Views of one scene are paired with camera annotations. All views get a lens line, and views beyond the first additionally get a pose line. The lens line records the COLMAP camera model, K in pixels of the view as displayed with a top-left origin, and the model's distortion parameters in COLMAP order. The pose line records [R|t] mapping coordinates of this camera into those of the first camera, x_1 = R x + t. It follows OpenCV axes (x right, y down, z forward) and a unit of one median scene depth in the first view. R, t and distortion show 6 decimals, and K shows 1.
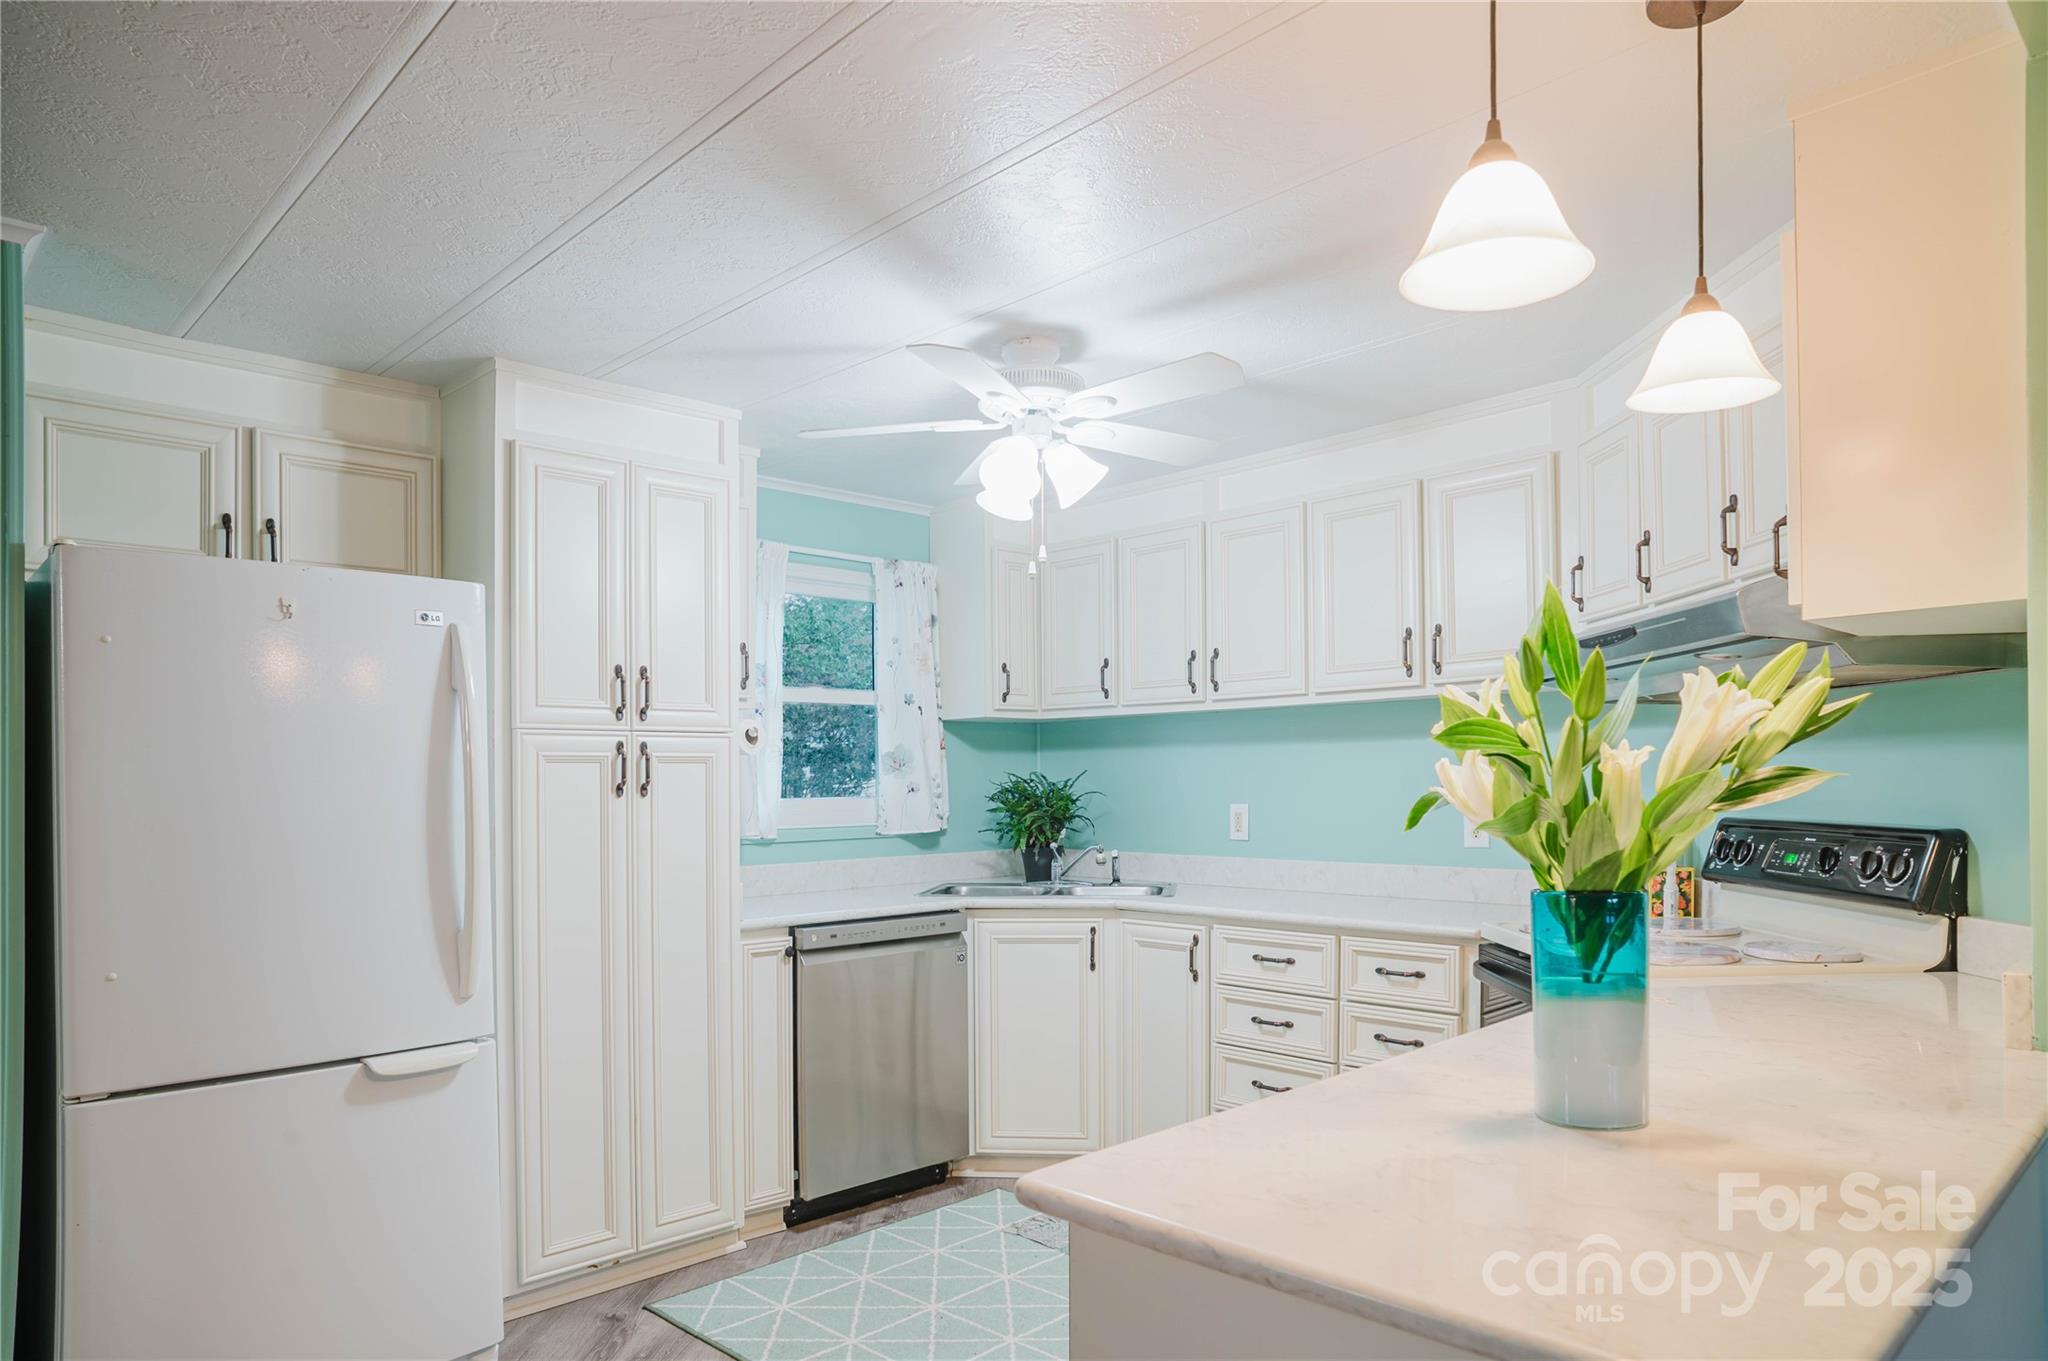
lens RADIAL K [[1226.4, 0, 1079.3], [0, 1226.4, 758.3], [0, 0, 1]] dist [-0.050179, 0.026293]
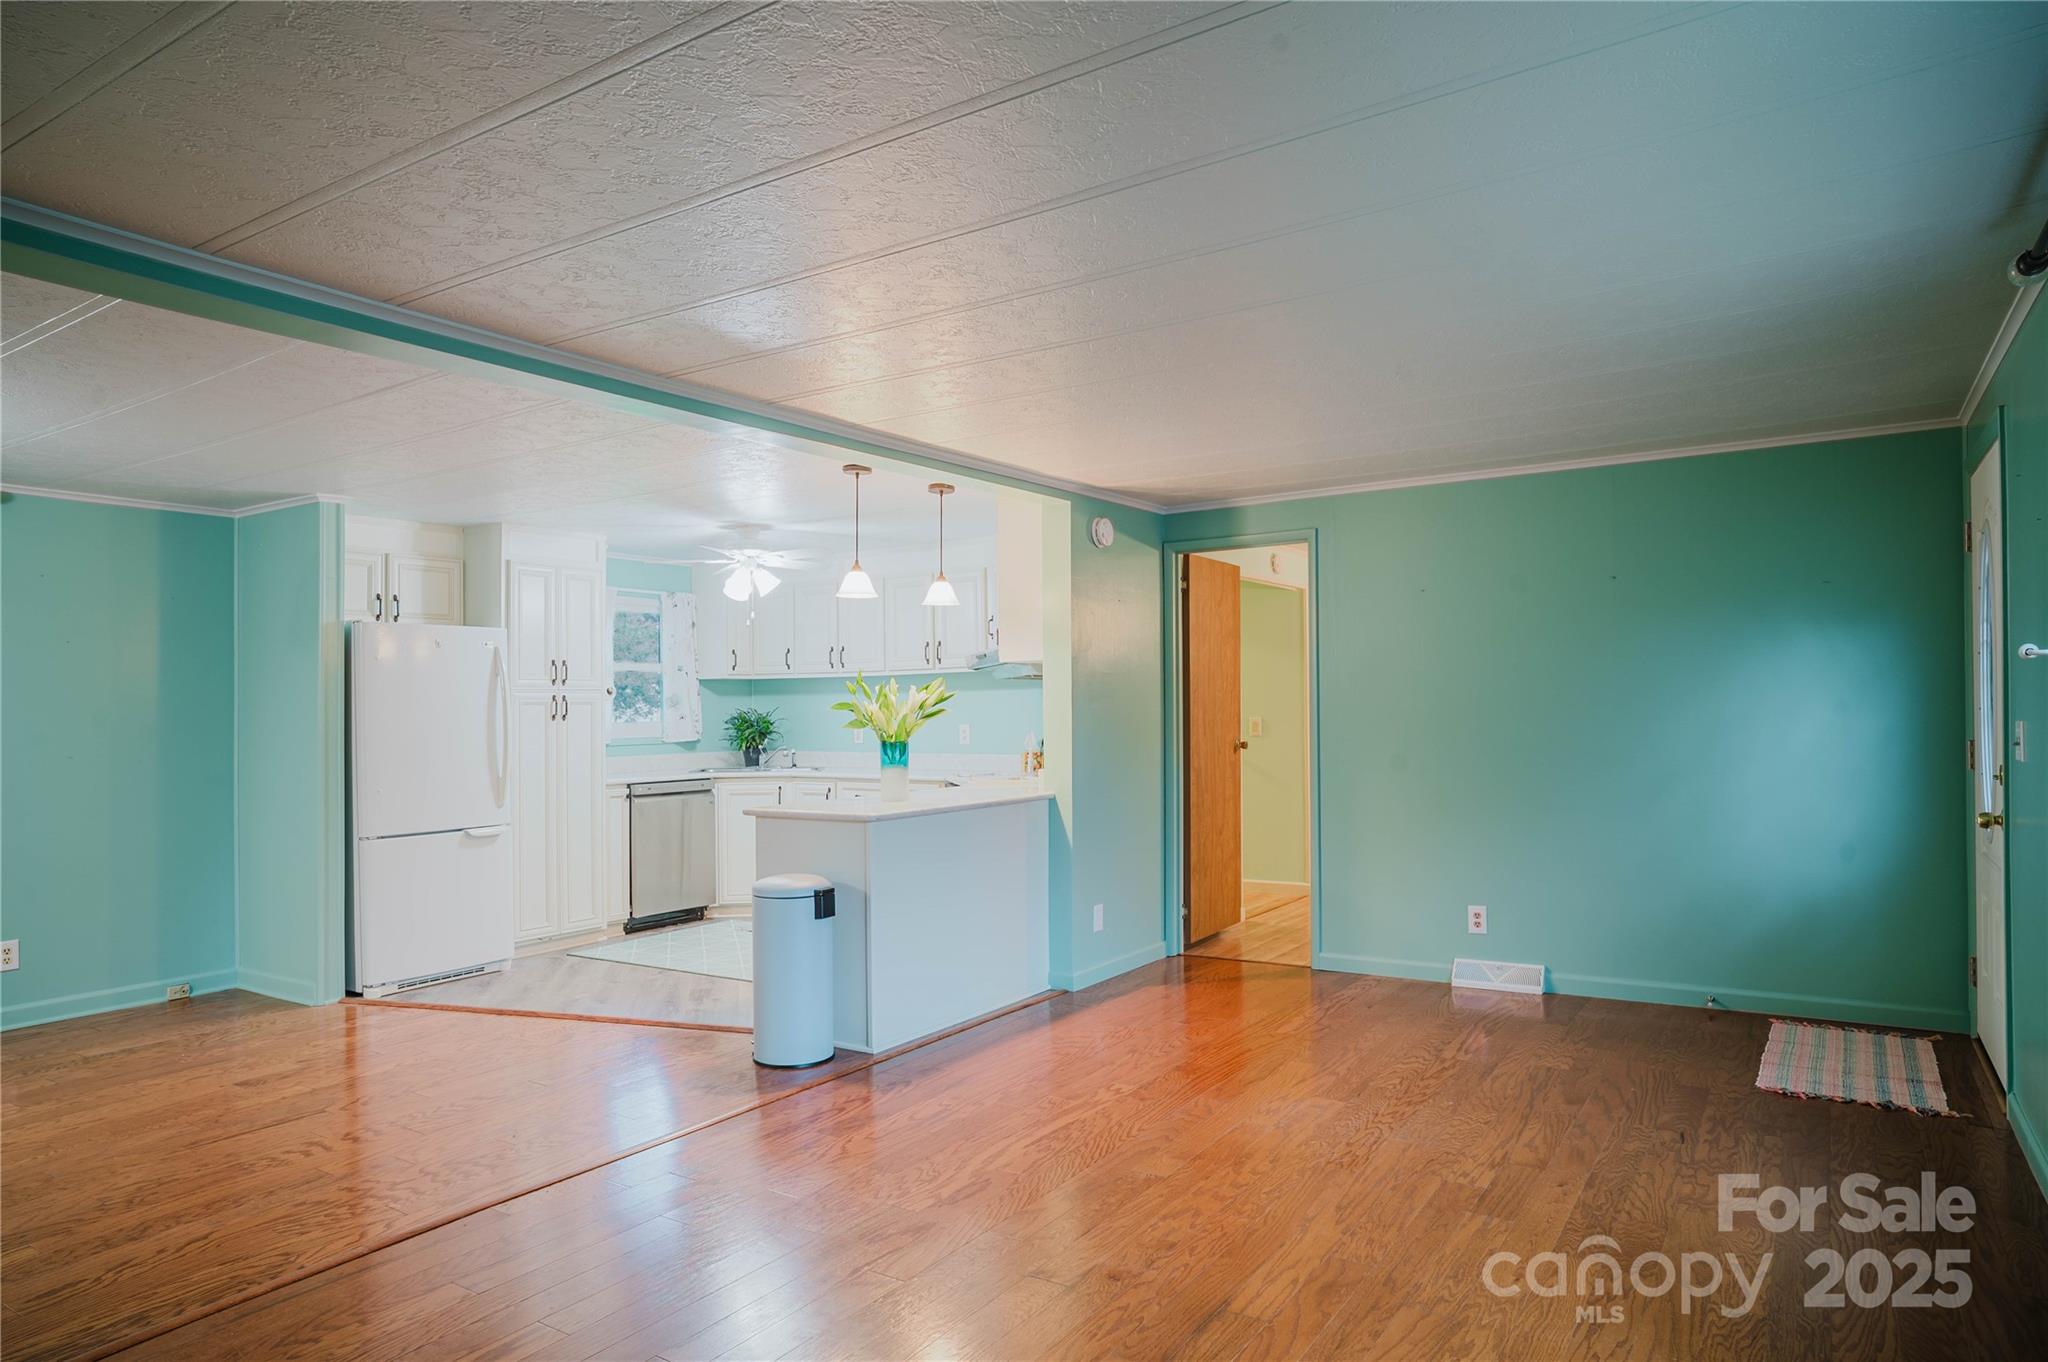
lens RADIAL K [[1226.4, 0, 1029.8], [0, 1226.4, 691.9], [0, 0, 1]] dist [-0.050179, 0.026293]
pose [[0.982934, 0.001371, 0.183956, 0.046659], [-0.002014, 0.999992, 0.003310, -0.023764], [-0.183950, -0.003624, 0.982929, -1.075924]]
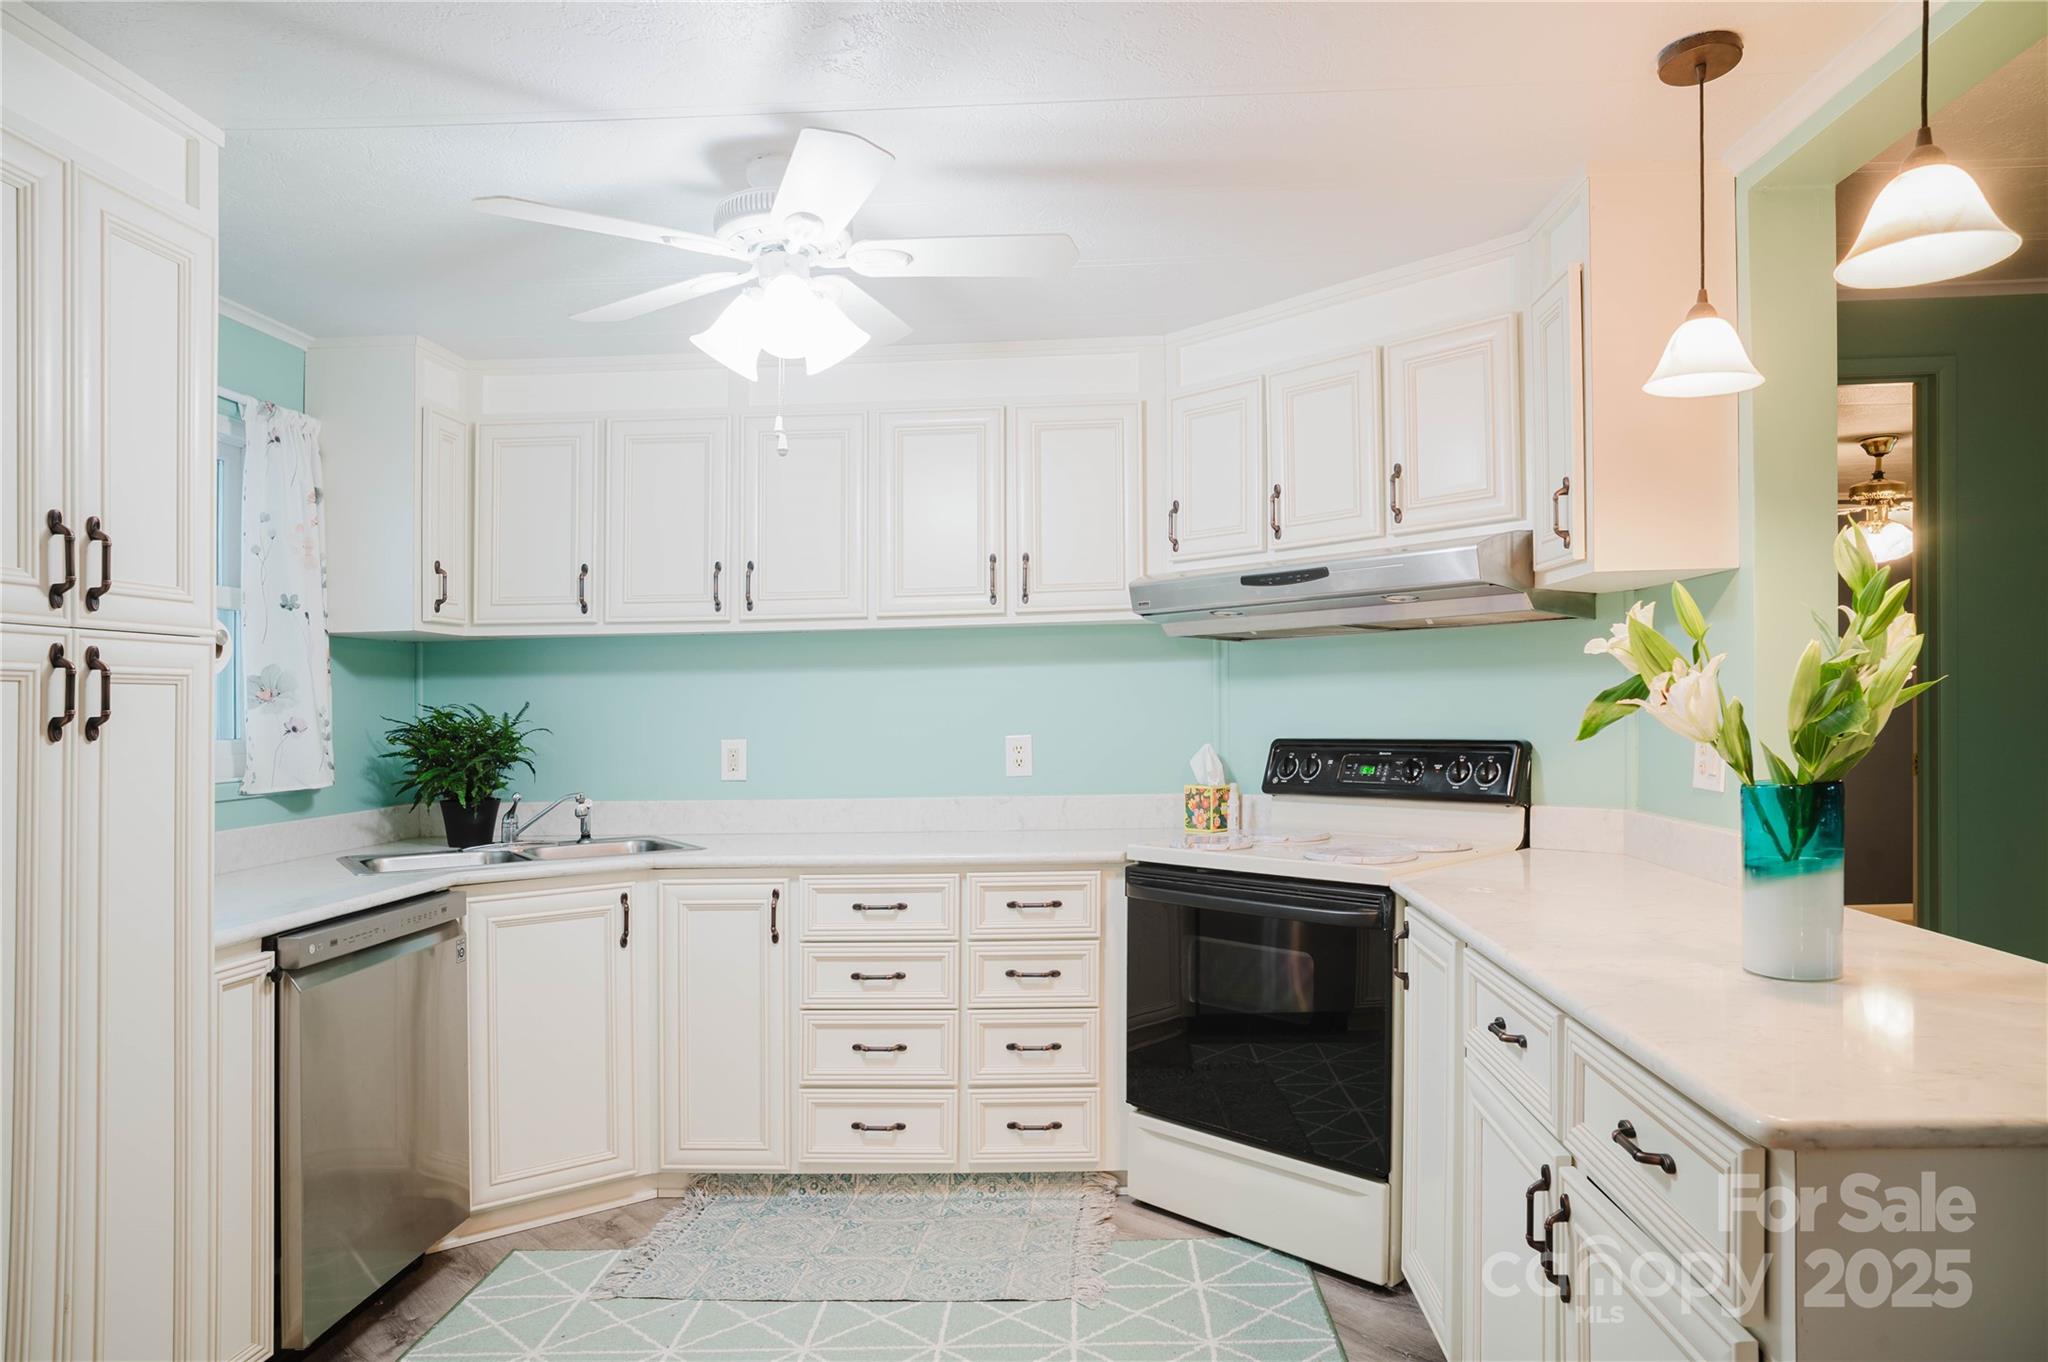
lens RADIAL K [[1226.4, 0, 1006.0], [0, 1226.4, 687.4], [0, 0, 1]] dist [-0.050179, 0.026293]
pose [[0.749026, 0.006971, 0.662504, -0.349698], [-0.000231, 0.999947, -0.010261, 0.009943], [-0.662541, 0.007532, 0.748988, 0.238151]]
